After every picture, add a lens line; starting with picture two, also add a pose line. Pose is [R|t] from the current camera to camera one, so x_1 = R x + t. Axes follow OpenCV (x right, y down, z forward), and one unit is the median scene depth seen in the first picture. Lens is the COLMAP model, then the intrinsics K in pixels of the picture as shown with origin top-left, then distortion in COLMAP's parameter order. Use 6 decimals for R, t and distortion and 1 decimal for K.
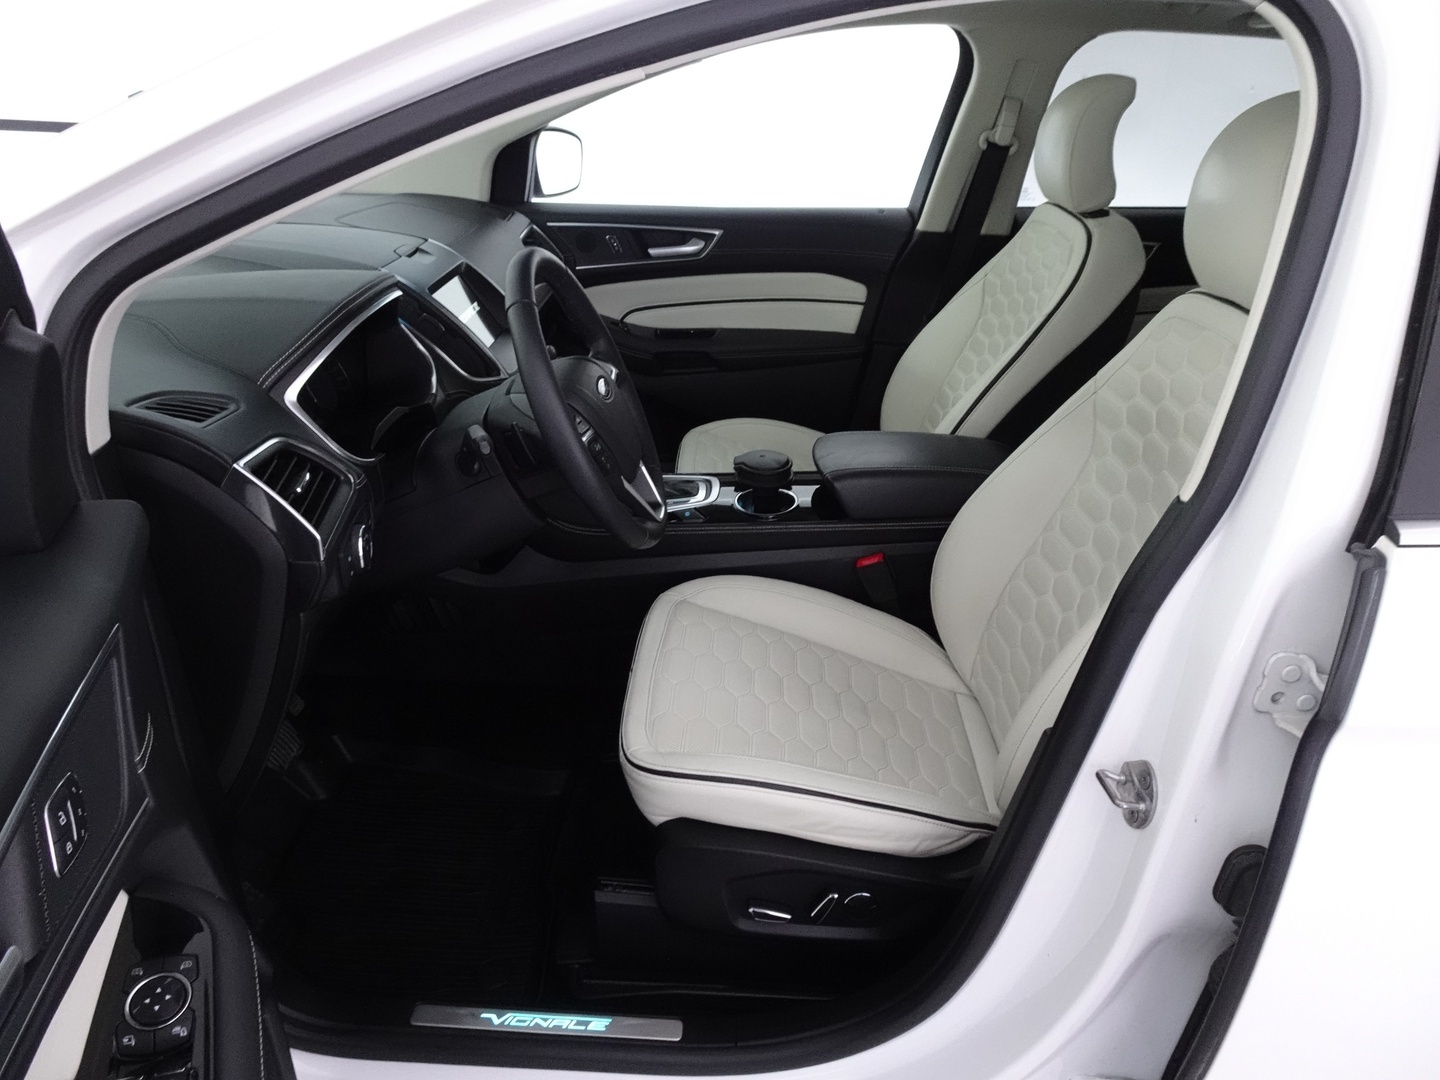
lens RADIAL K [[1021.1, 0, 721.9], [0, 1021.1, 540.1], [0, 0, 1]] dist [0.020749, 0.000458]
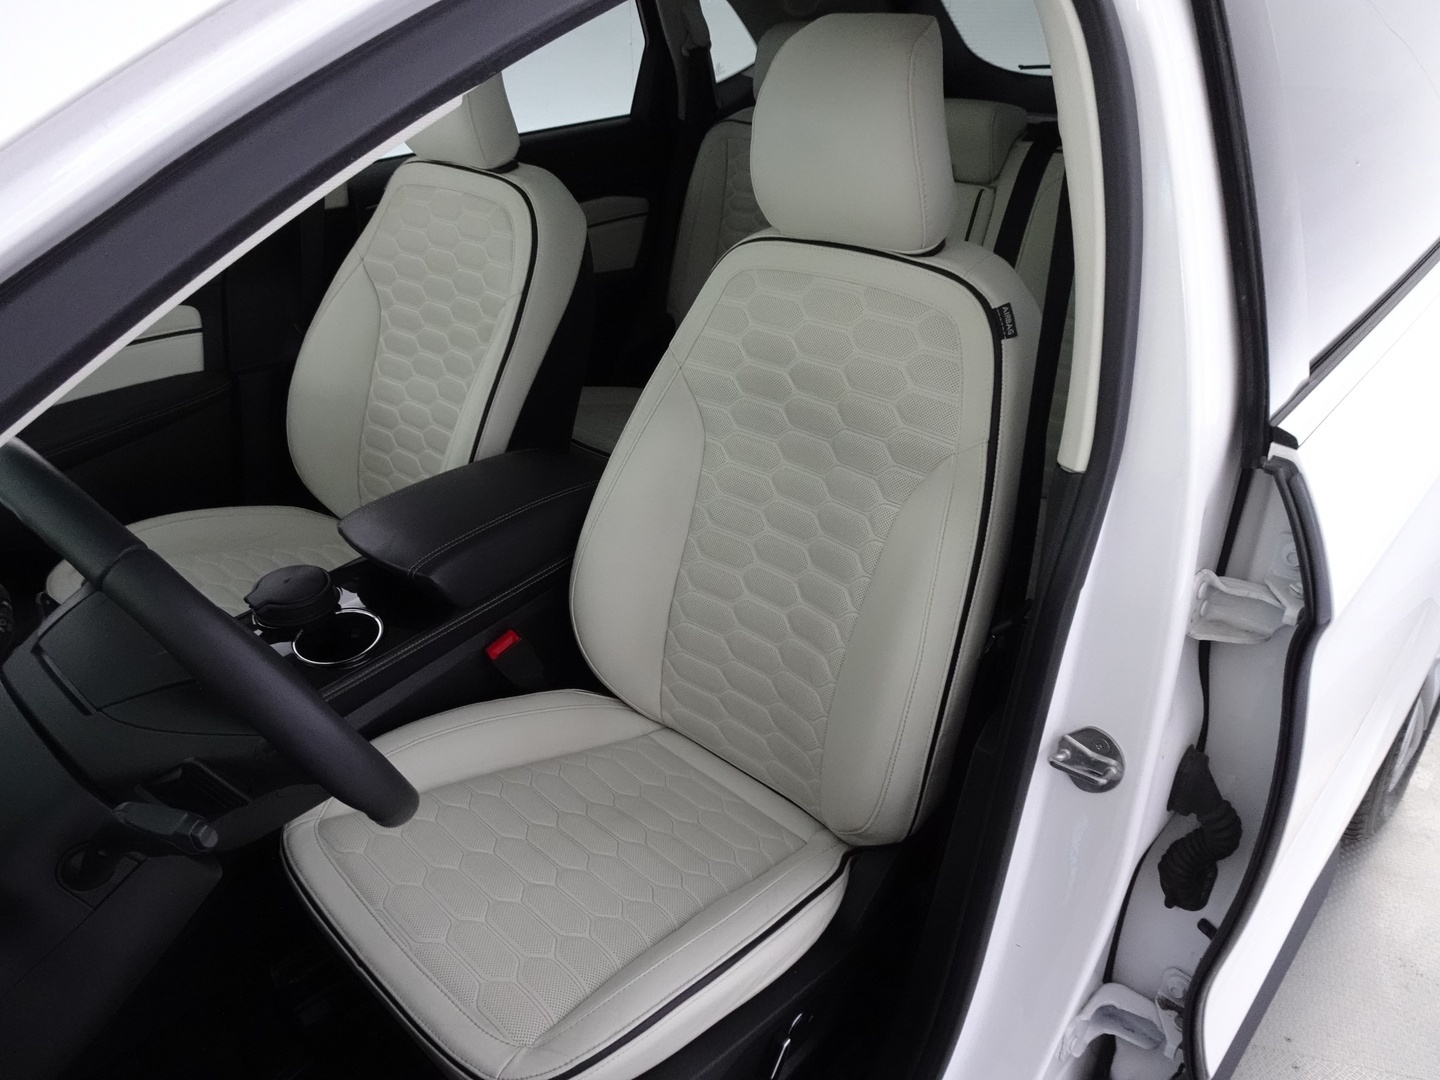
lens RADIAL K [[1021.1, 0, 719.6], [0, 1021.1, 540.6], [0, 0, 1]] dist [0.020749, 0.000458]
pose [[0.659999, -0.407601, 0.631081, -0.235014], [0.357750, 0.909183, 0.213077, -0.180876], [-0.660618, 0.085138, 0.745879, 0.313821]]
